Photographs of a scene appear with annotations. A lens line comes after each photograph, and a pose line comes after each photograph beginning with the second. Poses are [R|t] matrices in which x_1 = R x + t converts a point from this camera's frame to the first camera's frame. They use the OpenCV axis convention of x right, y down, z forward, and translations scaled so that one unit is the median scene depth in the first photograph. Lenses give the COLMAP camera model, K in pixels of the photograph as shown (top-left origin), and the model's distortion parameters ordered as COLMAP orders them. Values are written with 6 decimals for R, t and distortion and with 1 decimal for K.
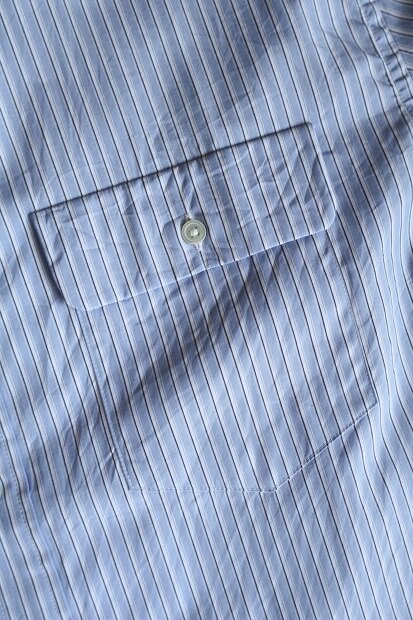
lens RADIAL K [[645.0, 0, 206.1], [0, 645.0, 307.2], [0, 0, 1]] dist [0.010520, 0.000000]
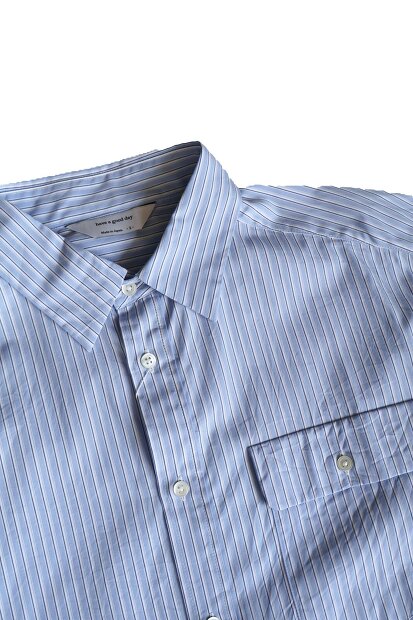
lens RADIAL K [[645.0, 0, 206.2], [0, 645.0, 312.0], [0, 0, 1]] dist [0.010520, 0.000000]
pose [[0.997530, 0.065166, 0.026229, -0.437533], [-0.060513, 0.986792, -0.150266, -0.228038], [-0.035675, 0.148308, 0.988298, -0.661588]]
